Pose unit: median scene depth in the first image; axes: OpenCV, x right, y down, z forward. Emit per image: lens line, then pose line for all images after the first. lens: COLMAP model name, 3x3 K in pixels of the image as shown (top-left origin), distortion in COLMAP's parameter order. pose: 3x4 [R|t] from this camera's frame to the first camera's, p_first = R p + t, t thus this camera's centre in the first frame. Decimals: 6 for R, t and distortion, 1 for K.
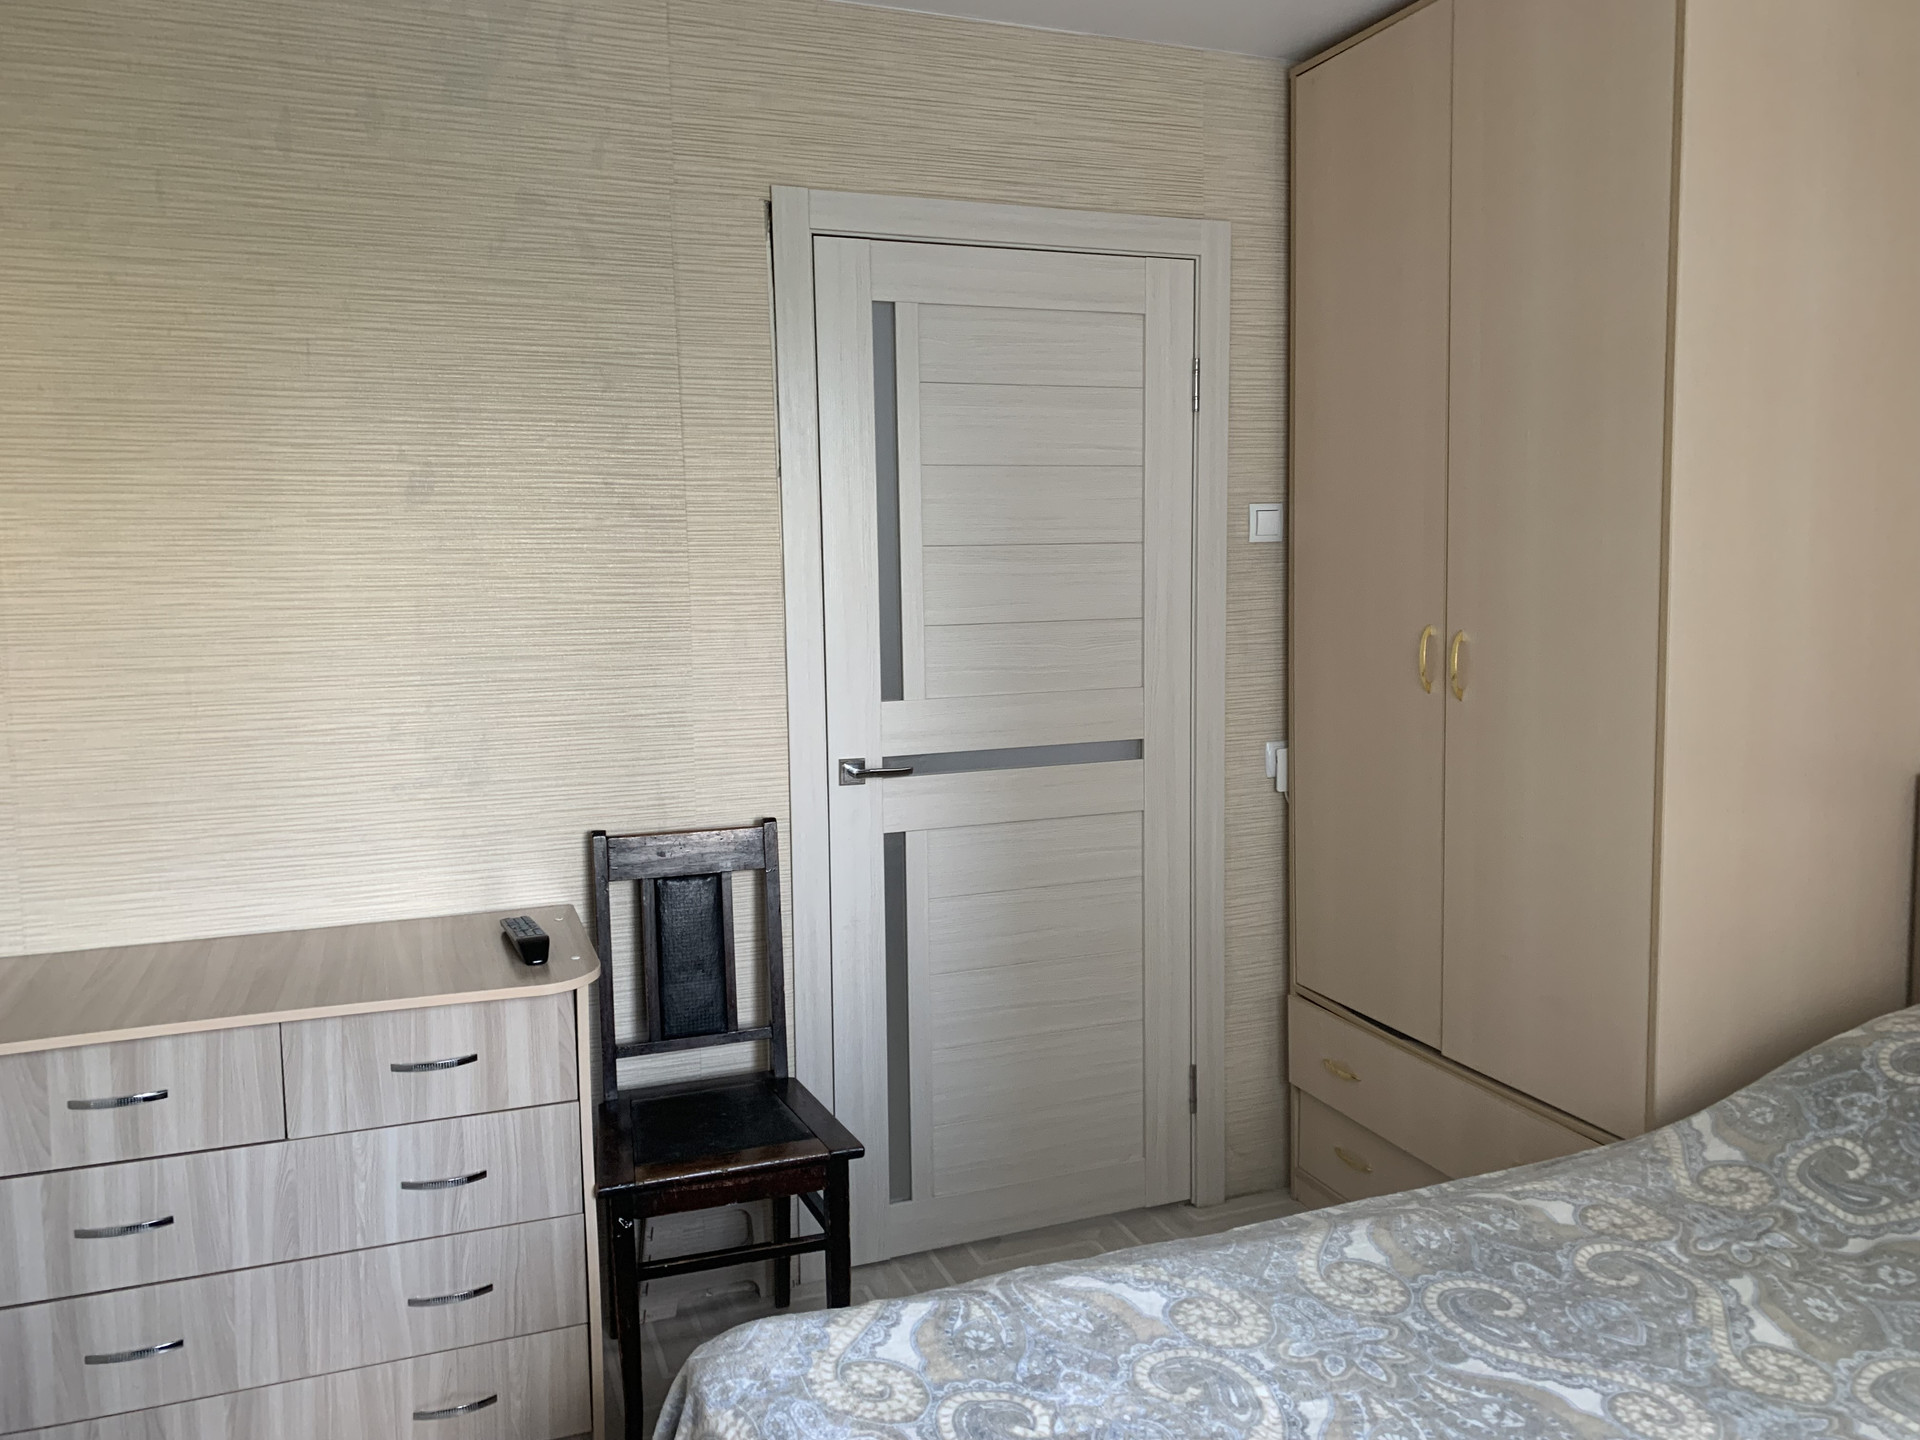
lens RADIAL K [[1455.7, 0, 967.2], [0, 1455.7, 716.6], [0, 0, 1]] dist [0.038060, -0.041082]
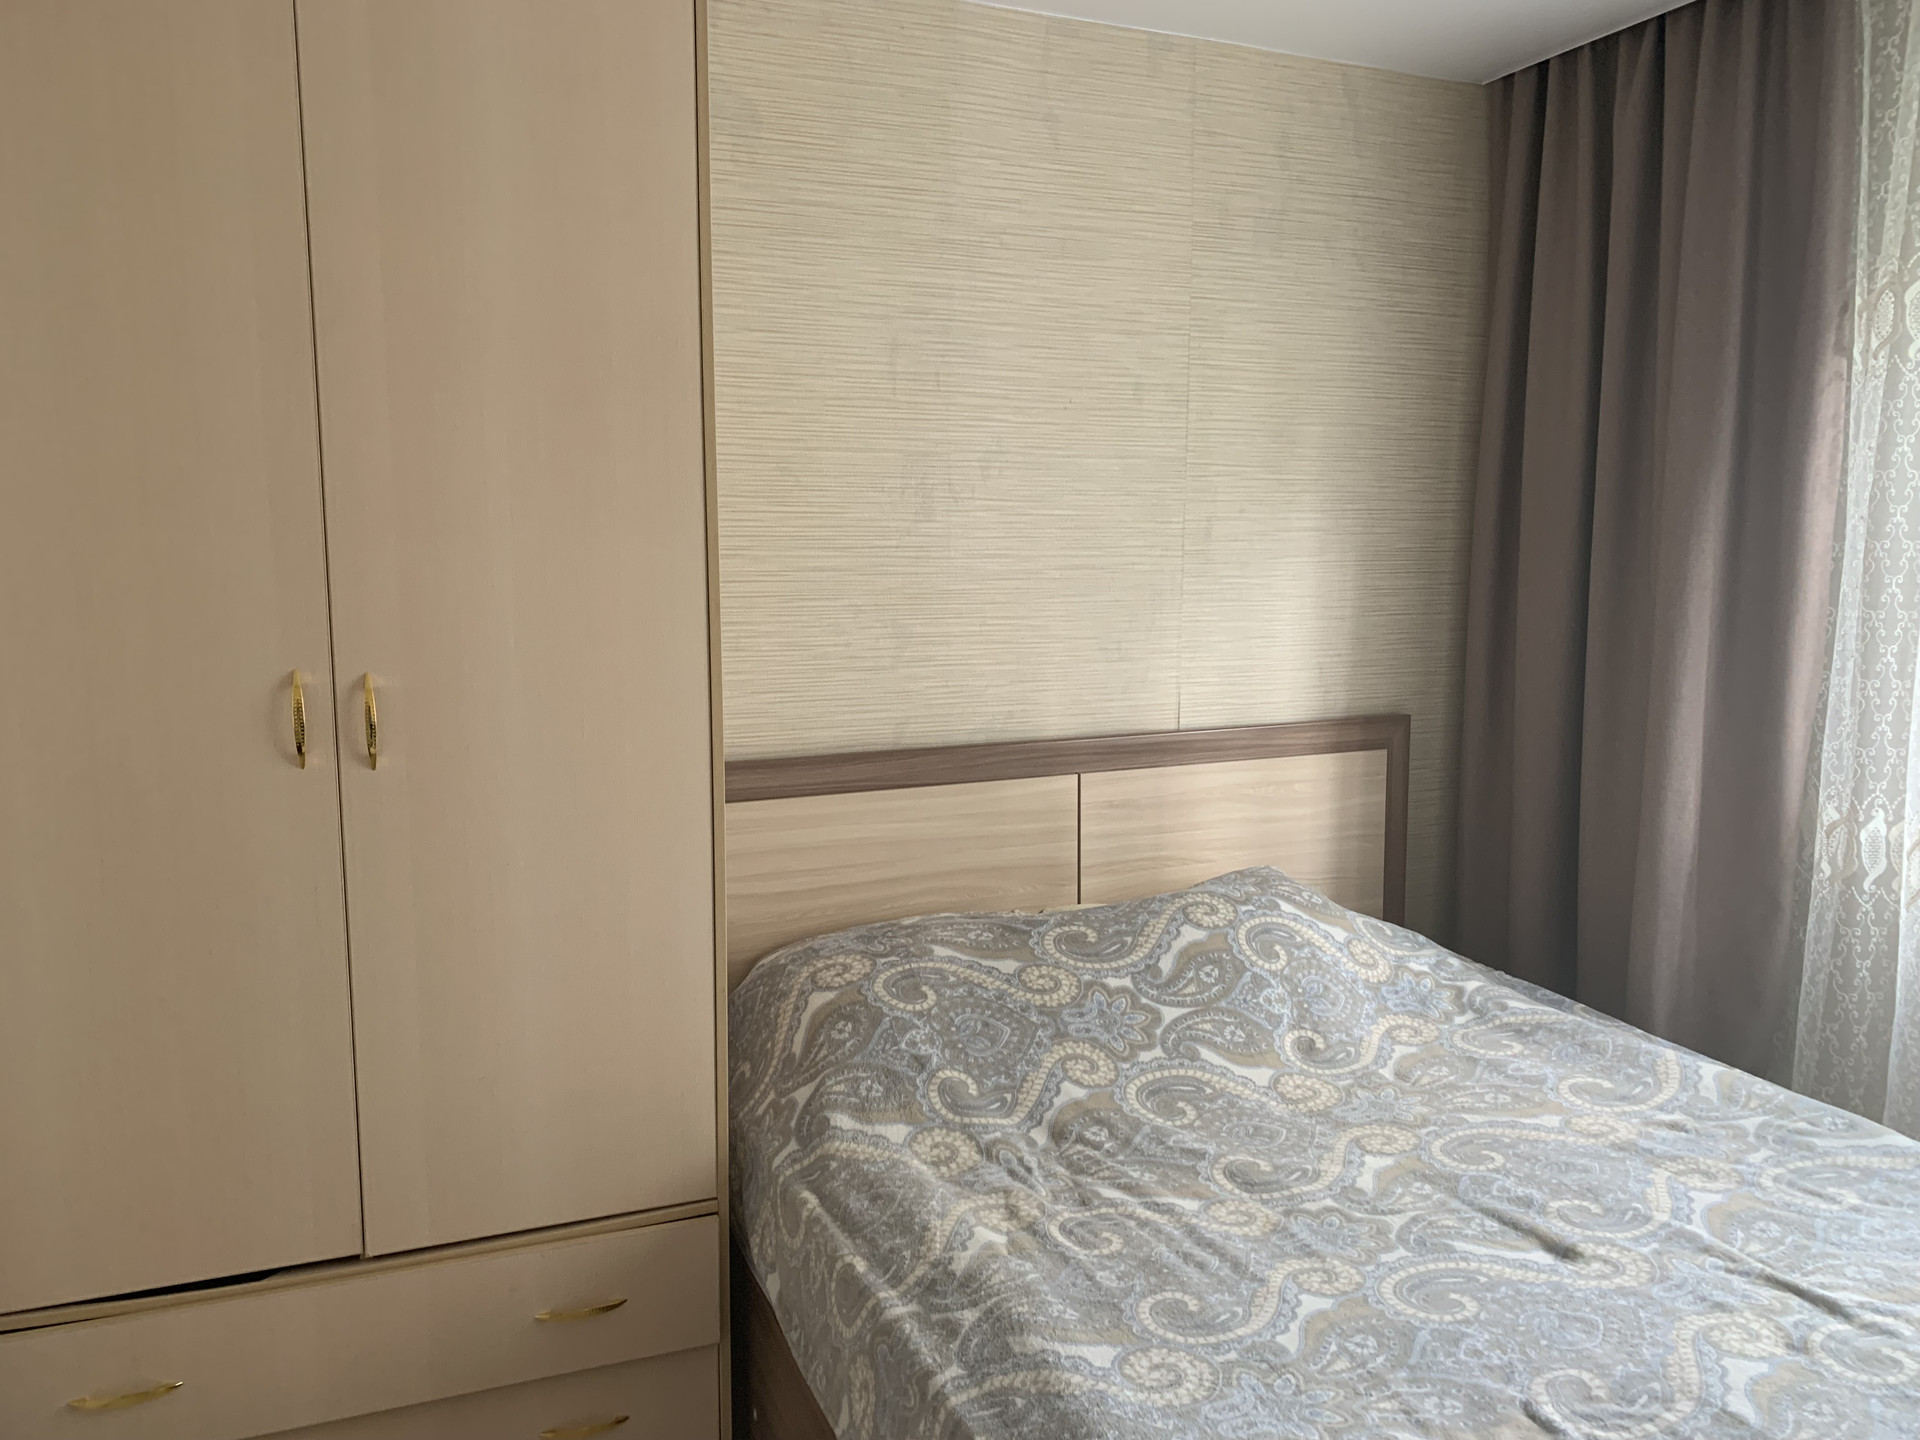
lens RADIAL K [[1455.7, 0, 967.1], [0, 1455.7, 721.1], [0, 0, 1]] dist [0.038060, -0.041082]
pose [[-0.027327, -0.105780, 0.994014, -0.605574], [0.099087, 0.989201, 0.107992, -0.127411], [-0.994704, 0.101445, -0.016550, 1.119073]]
